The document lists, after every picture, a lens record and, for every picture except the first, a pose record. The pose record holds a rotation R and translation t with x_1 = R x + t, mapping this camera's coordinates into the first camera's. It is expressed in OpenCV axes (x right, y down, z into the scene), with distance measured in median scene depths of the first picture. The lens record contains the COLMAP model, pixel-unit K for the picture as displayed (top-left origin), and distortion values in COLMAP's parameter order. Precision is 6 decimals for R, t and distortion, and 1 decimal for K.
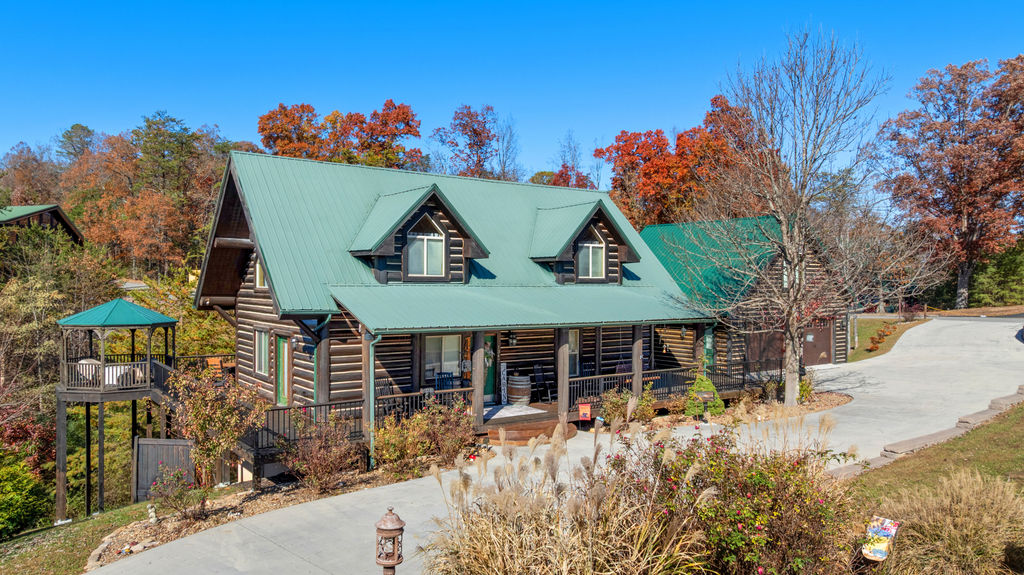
lens RADIAL K [[712.5, 0, 512.0], [0, 712.5, 287.5], [0, 0, 1]] dist [-0.035057, -0.000641]
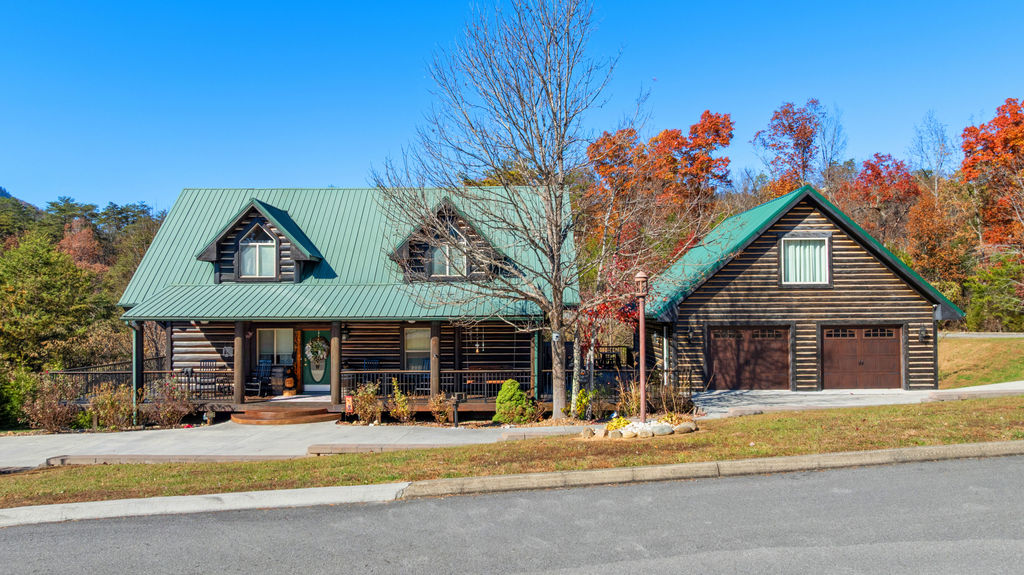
lens RADIAL K [[683.2, 0, 512.0], [0, 683.2, 287.5], [0, 0, 1]] dist [0.054689, 0.000895]
pose [[0.833755, -0.014224, -0.551952, 0.837974], [0.003438, 0.999782, -0.020571, 0.025338], [0.552124, 0.015254, 0.833622, 0.280471]]
